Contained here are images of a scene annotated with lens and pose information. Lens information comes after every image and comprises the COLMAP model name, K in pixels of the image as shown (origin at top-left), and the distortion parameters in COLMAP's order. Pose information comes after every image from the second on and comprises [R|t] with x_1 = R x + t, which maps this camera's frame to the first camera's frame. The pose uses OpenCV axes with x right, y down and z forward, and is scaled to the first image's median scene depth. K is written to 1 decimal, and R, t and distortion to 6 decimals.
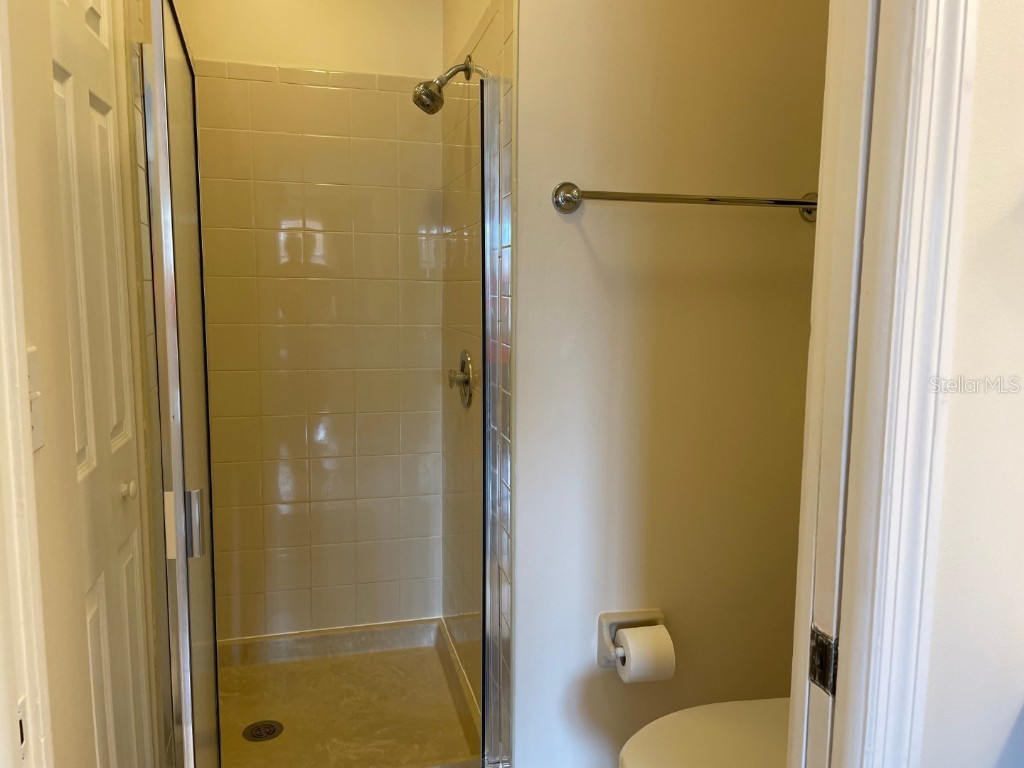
lens RADIAL K [[773.0, 0, 511.5], [0, 773.0, 390.7], [0, 0, 1]] dist [0.090916, -0.117672]
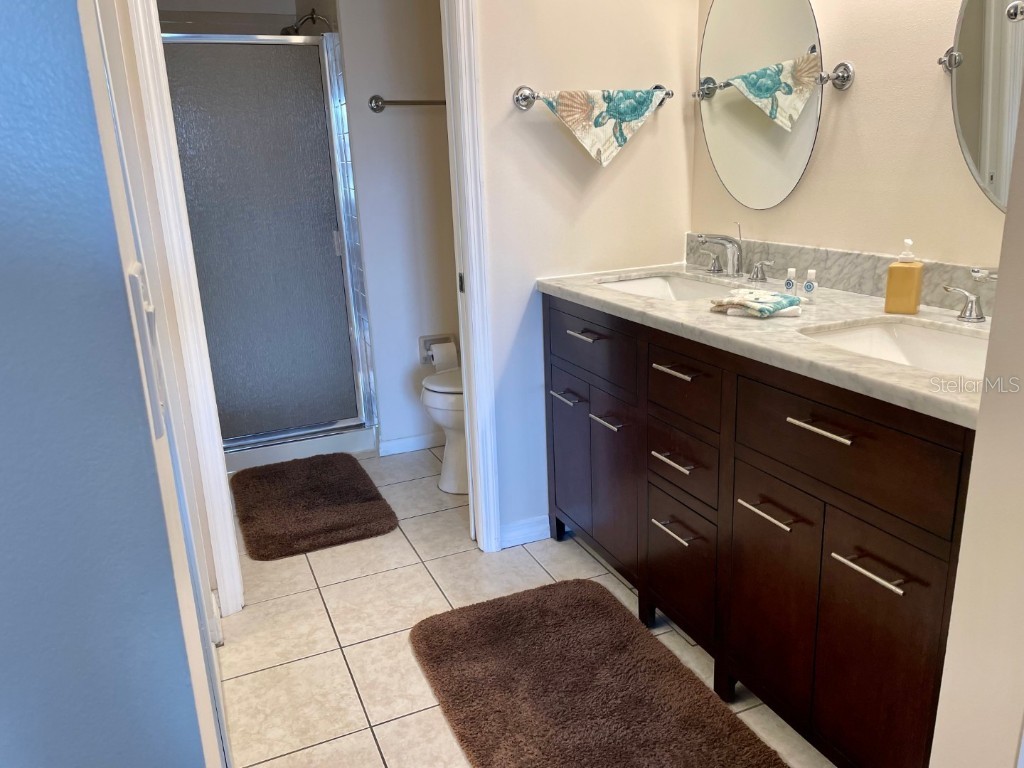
lens RADIAL K [[773.0, 0, 507.4], [0, 773.0, 374.4], [0, 0, 1]] dist [0.090916, -0.117672]
pose [[0.987094, -0.087917, 0.133855, 0.067506], [0.068619, 0.987410, 0.142520, 0.128290], [-0.144699, -0.131496, 0.980699, -0.862867]]
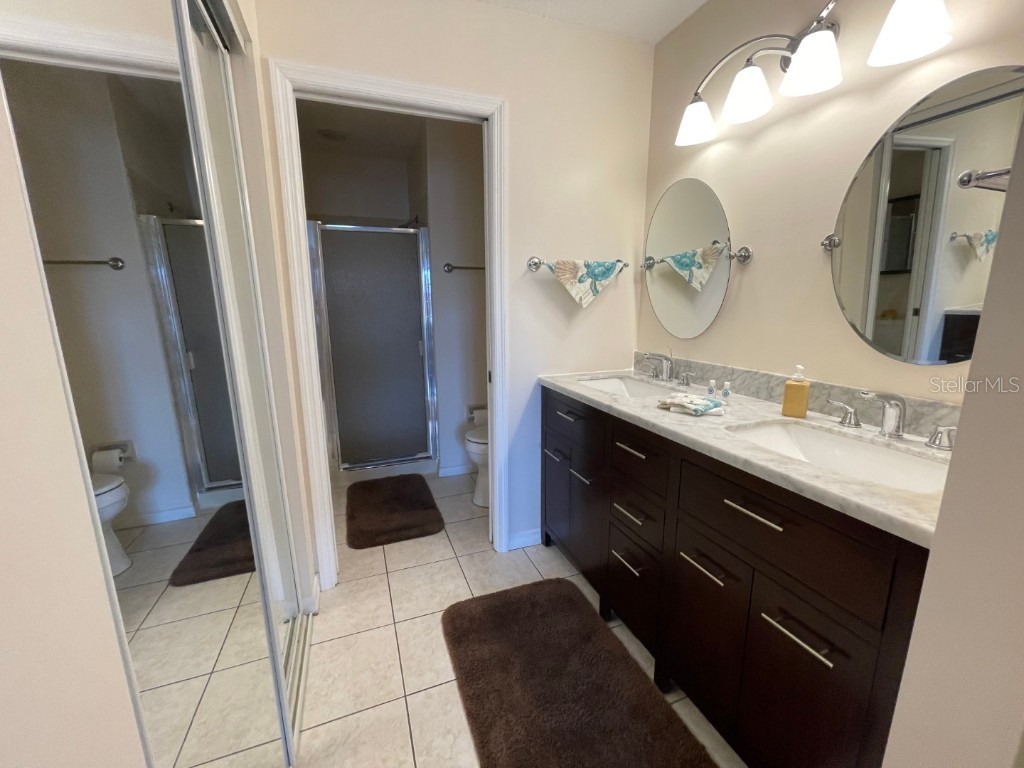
lens RADIAL K [[413.8, 0, 508.2], [0, 413.8, 381.0], [0, 0, 1]] dist [0.000222, 0.000030]
pose [[0.994278, -0.035213, 0.100855, 0.117220], [0.029848, 0.998083, 0.054218, 0.109346], [-0.102571, -0.050897, 0.993423, -0.636221]]
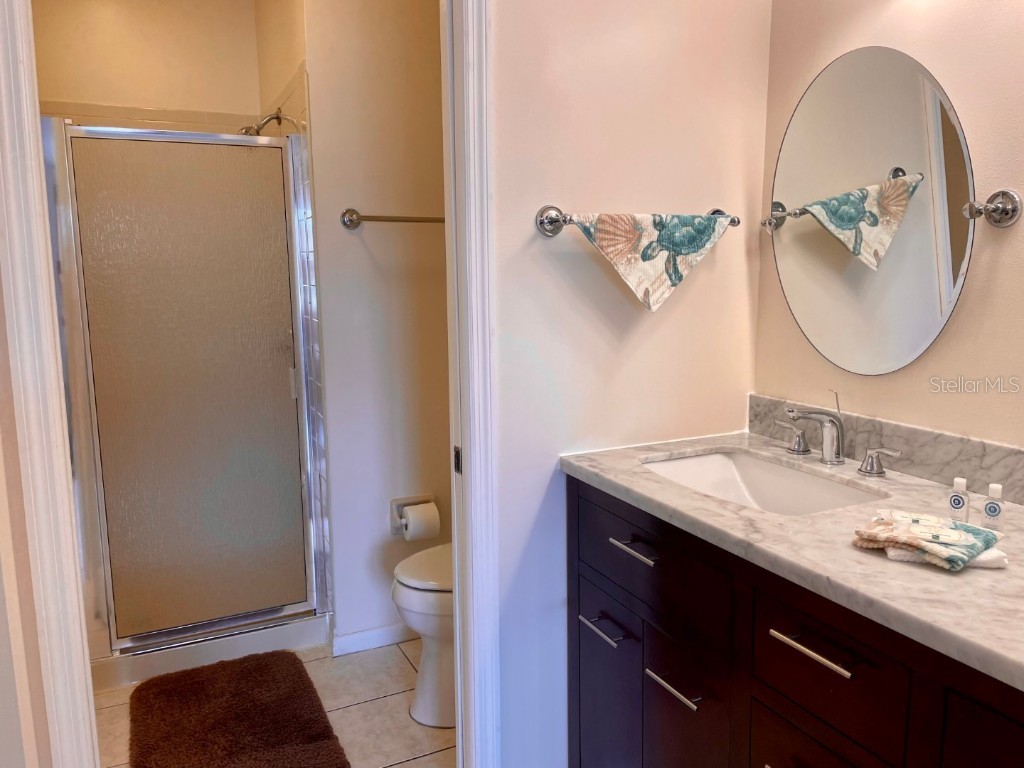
lens RADIAL K [[773.0, 0, 510.6], [0, 773.0, 377.8], [0, 0, 1]] dist [0.090916, -0.117672]
pose [[0.980098, -0.048572, 0.192480, 0.065004], [0.046072, 0.998786, 0.017447, 0.041697], [-0.193094, -0.008231, 0.981146, -0.493084]]
